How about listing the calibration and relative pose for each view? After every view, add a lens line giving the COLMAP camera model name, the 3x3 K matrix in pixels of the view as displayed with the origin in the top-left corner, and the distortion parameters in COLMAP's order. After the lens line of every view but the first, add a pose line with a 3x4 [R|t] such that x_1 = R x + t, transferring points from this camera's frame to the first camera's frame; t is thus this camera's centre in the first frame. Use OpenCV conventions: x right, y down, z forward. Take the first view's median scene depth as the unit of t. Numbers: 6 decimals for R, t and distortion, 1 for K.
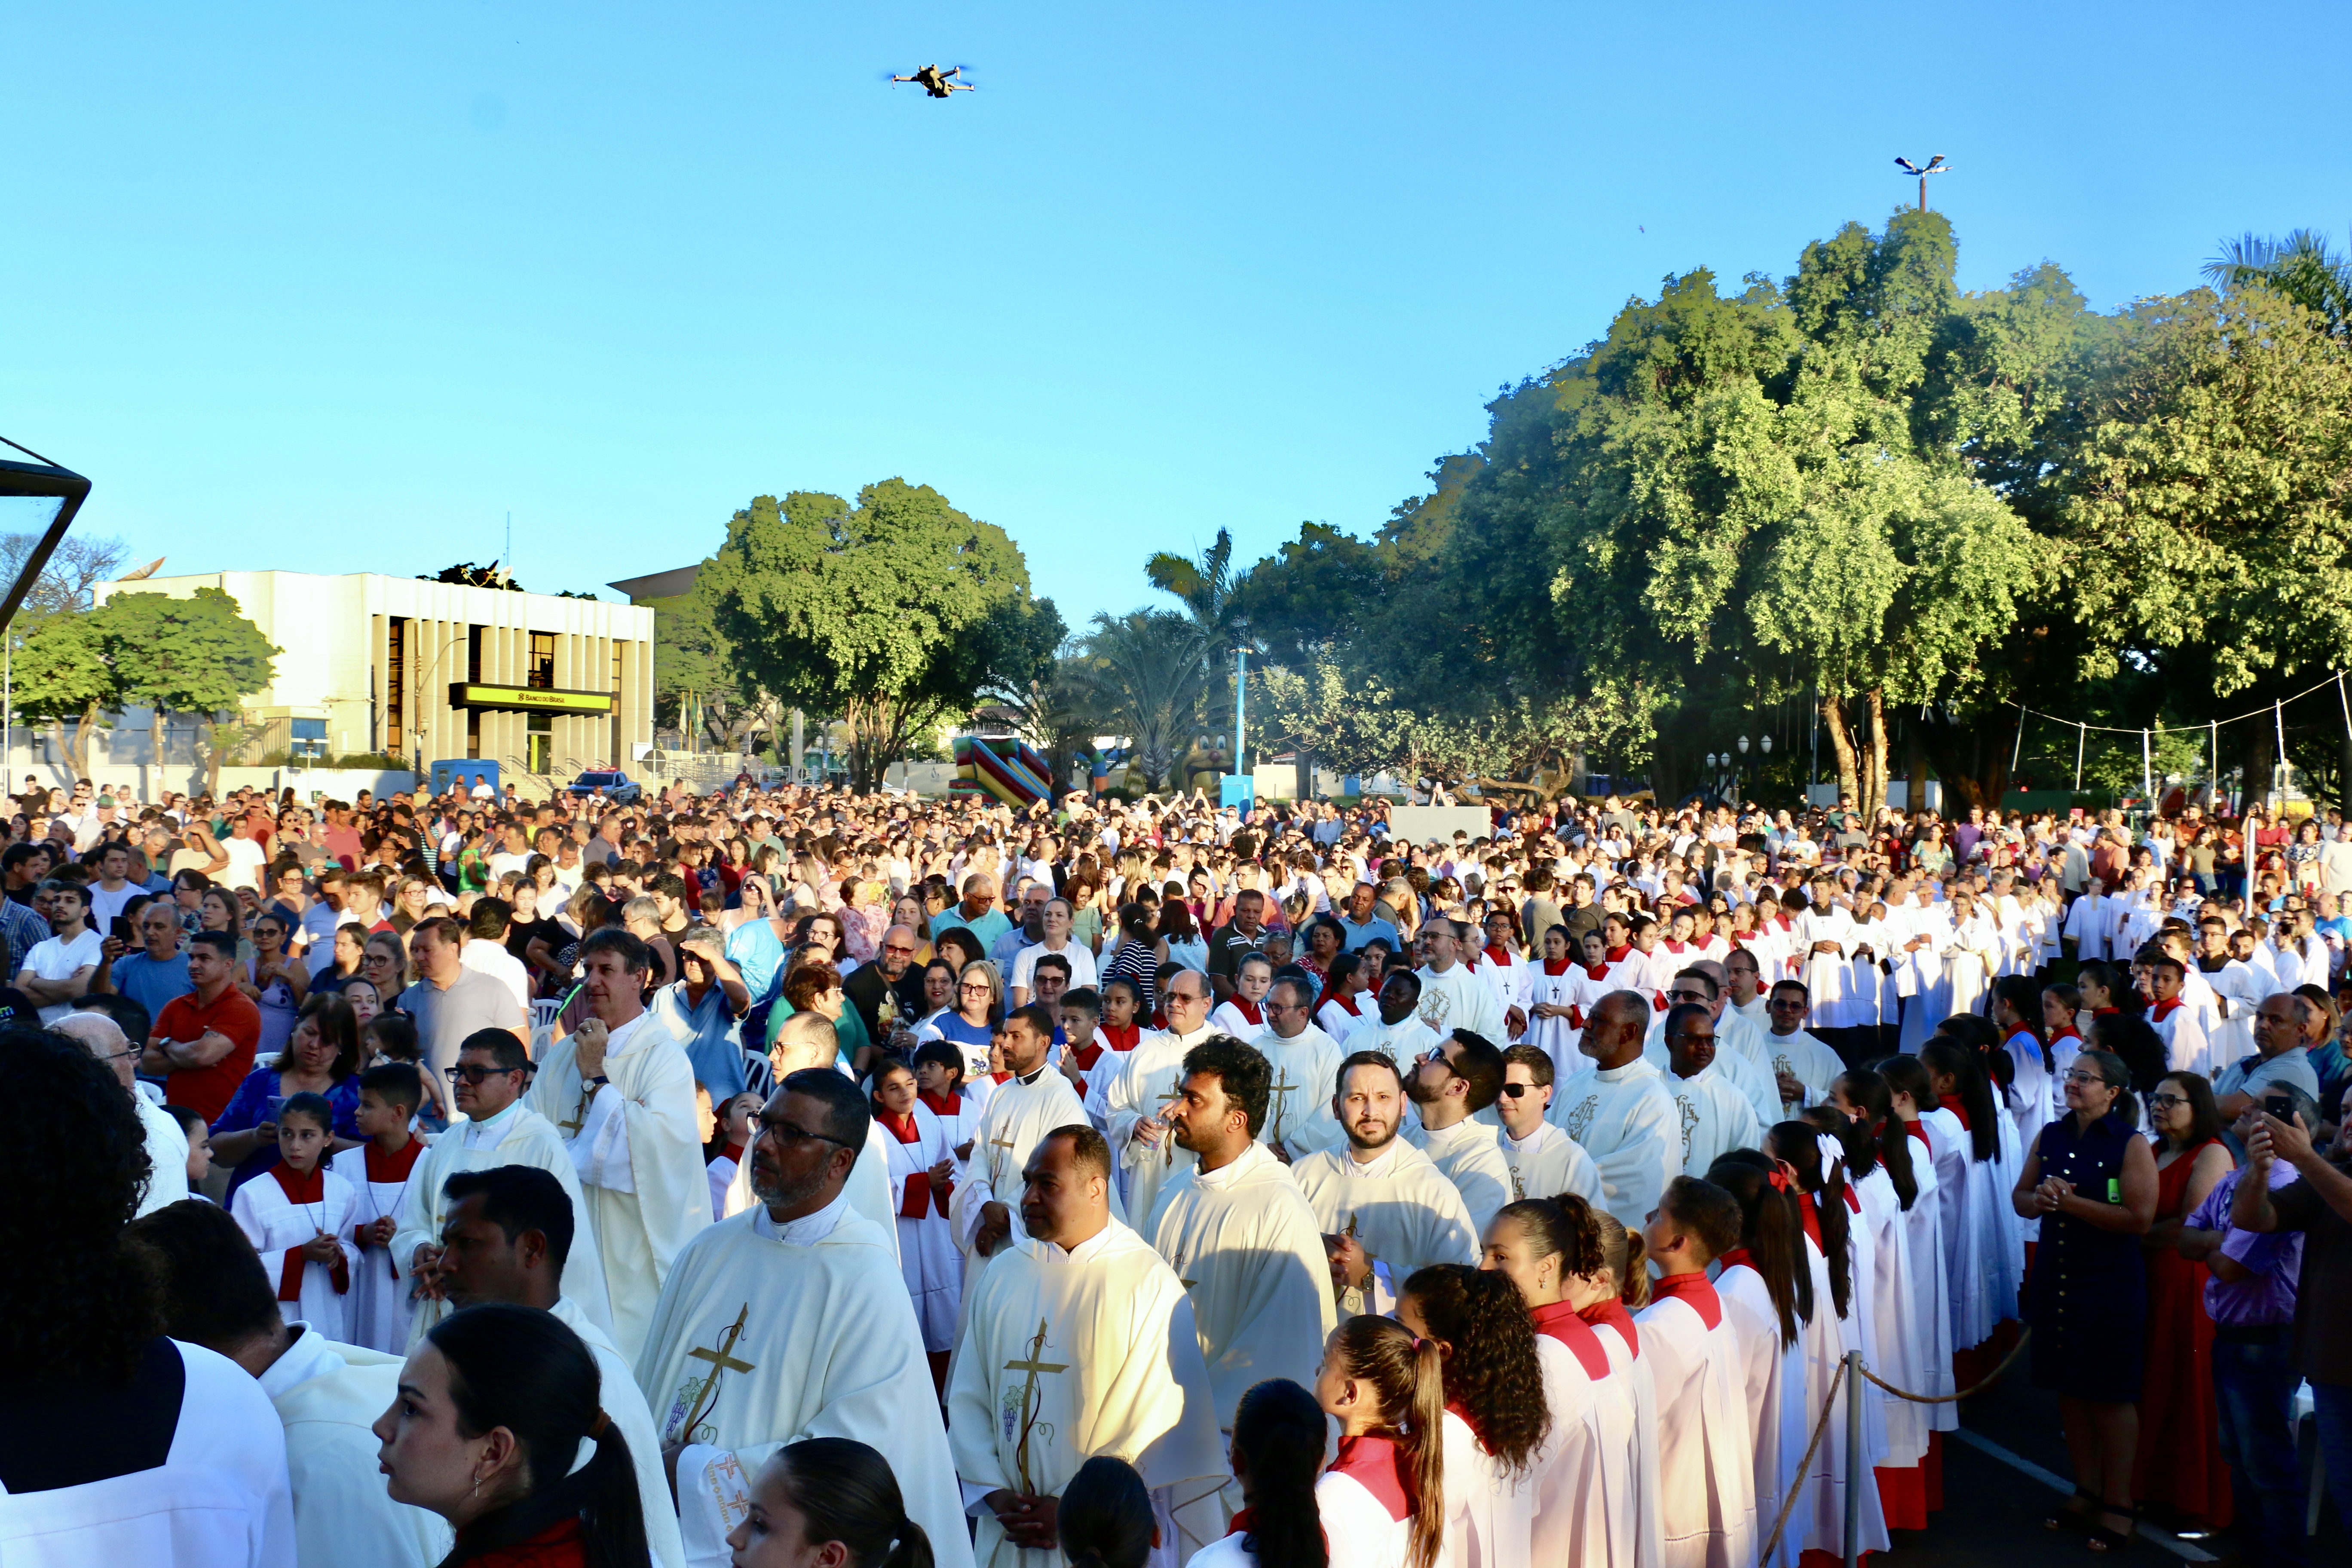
lens RADIAL K [[2440.2, 0, 1176.0], [0, 2440.2, 784.0], [0, 0, 1]] dist [-0.102730, 0.218514]
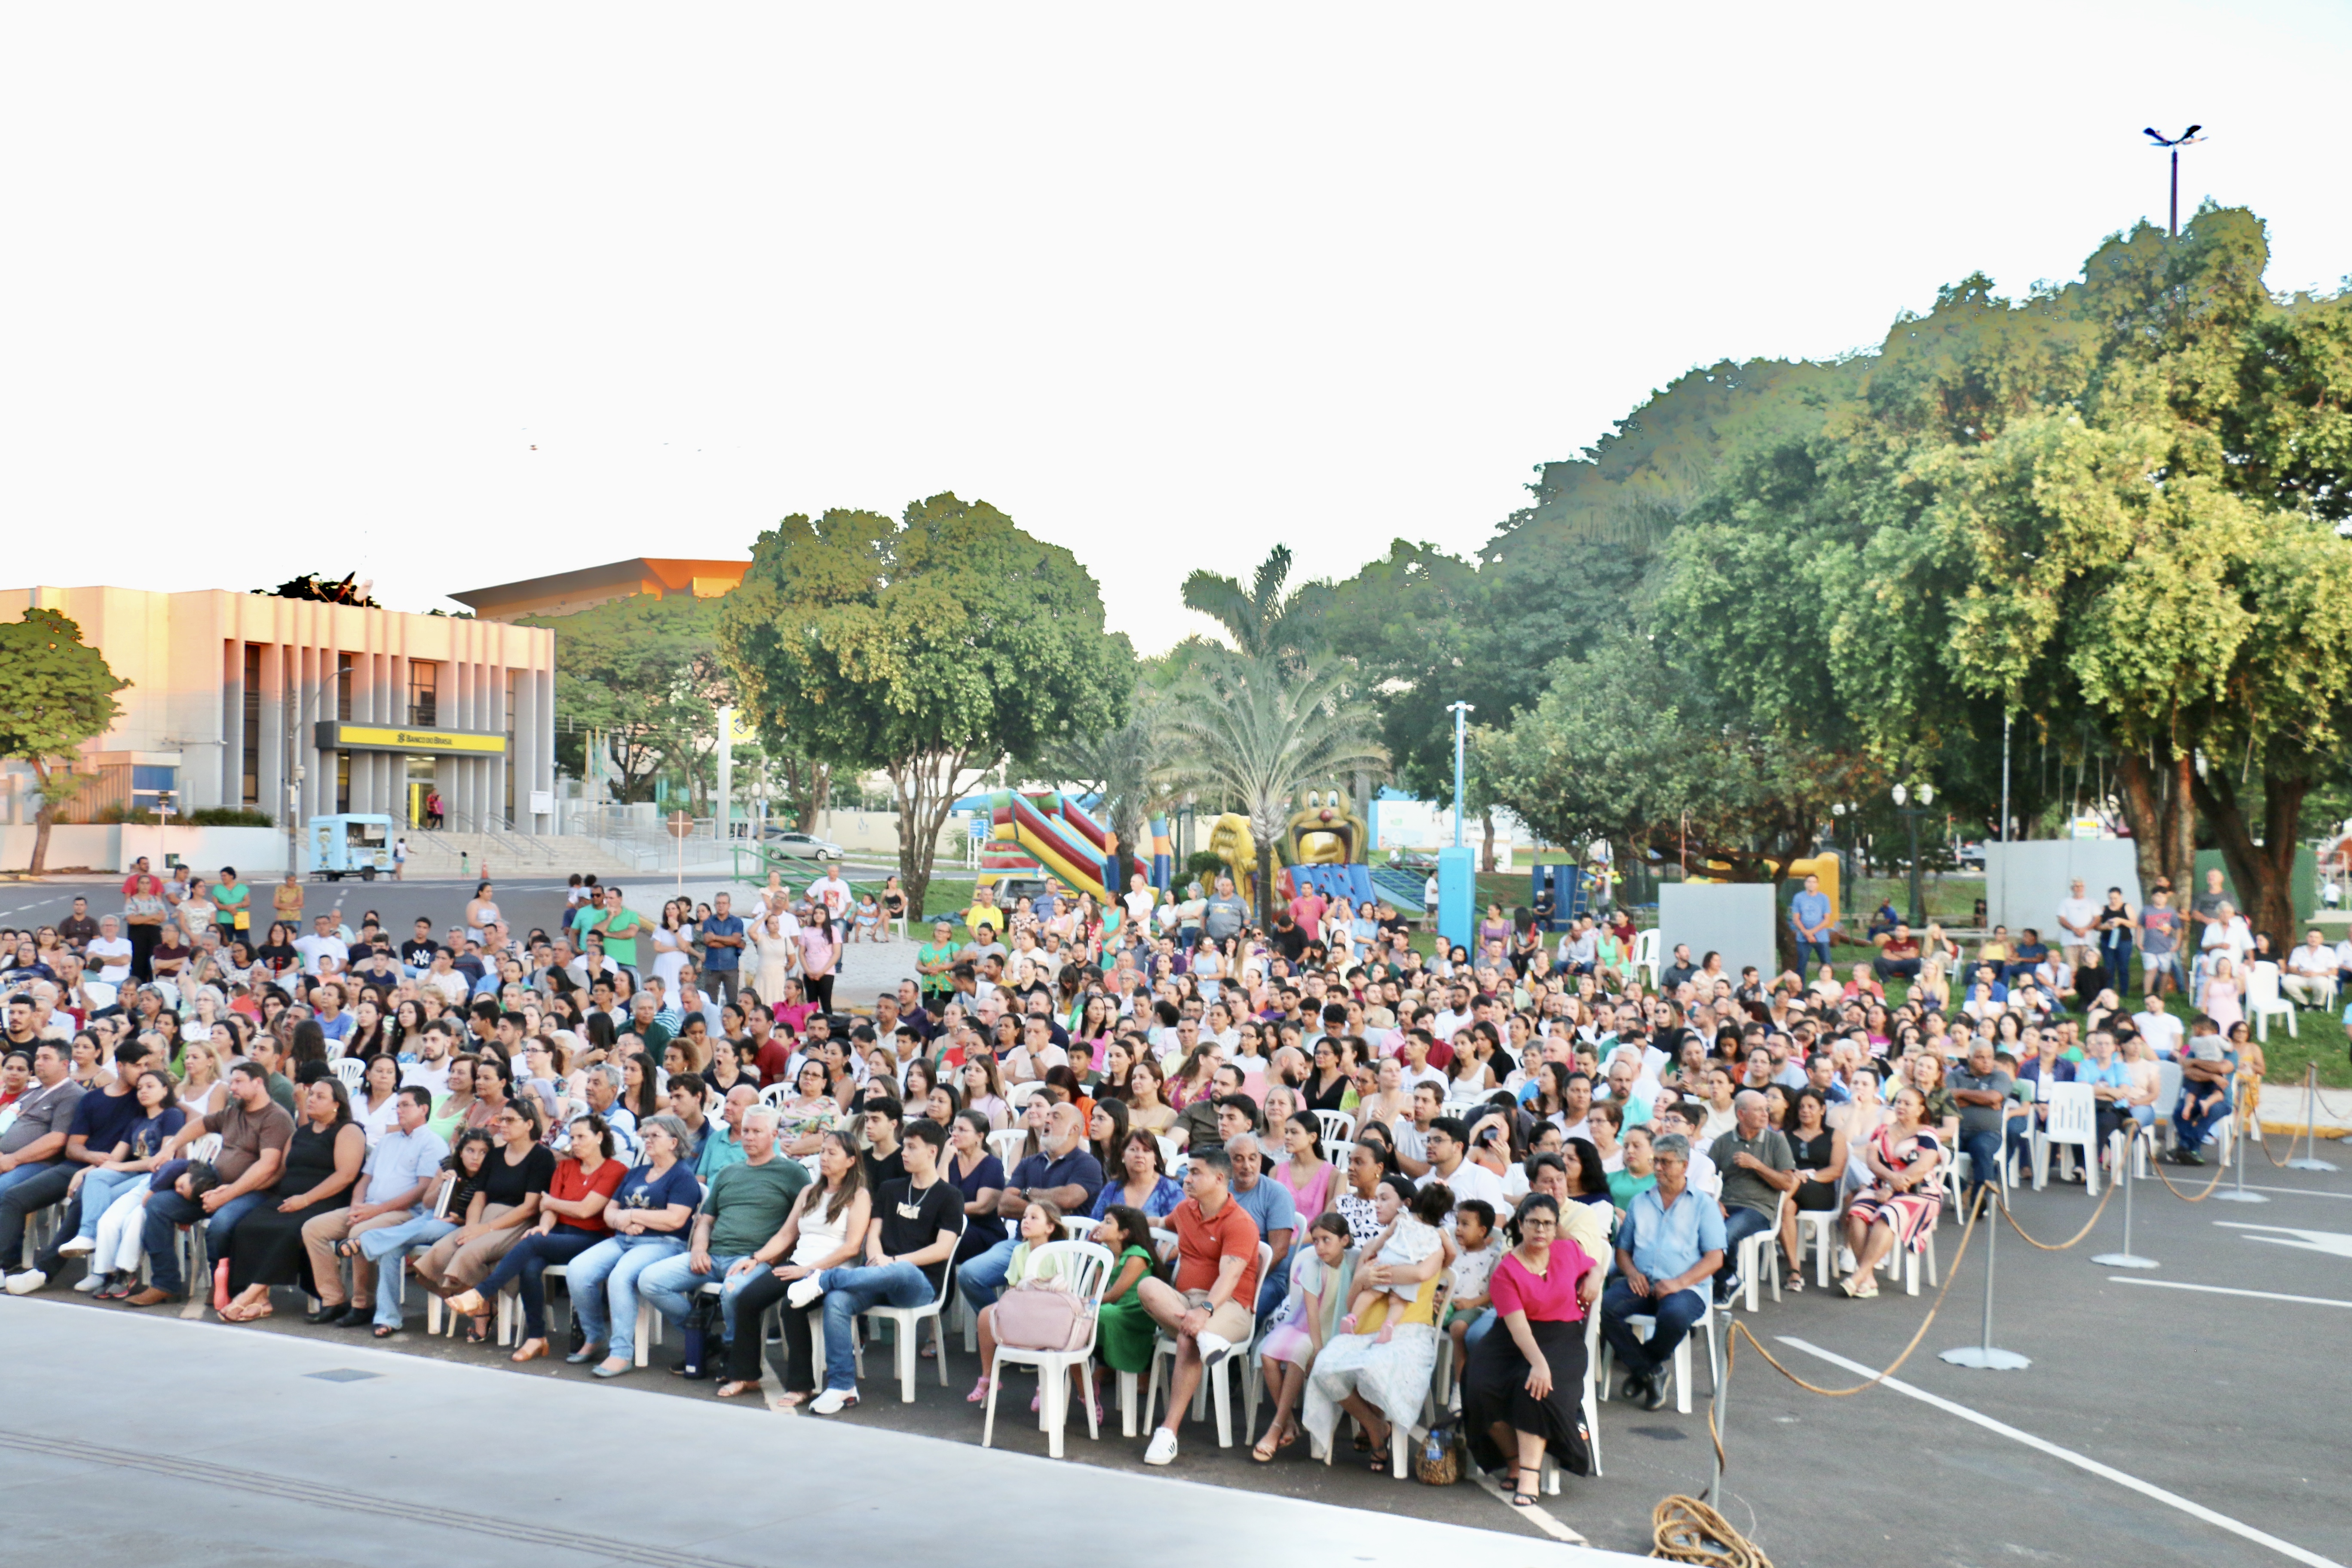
lens RADIAL K [[2930.4, 0, 1176.0], [0, 2930.4, 784.0], [0, 0, 1]] dist [0.031057, 0.041732]
pose [[0.999718, -0.003793, 0.023459, -0.109776], [0.004173, 0.999861, -0.016163, -0.010349], [-0.023394, 0.016256, 0.999594, -0.071481]]
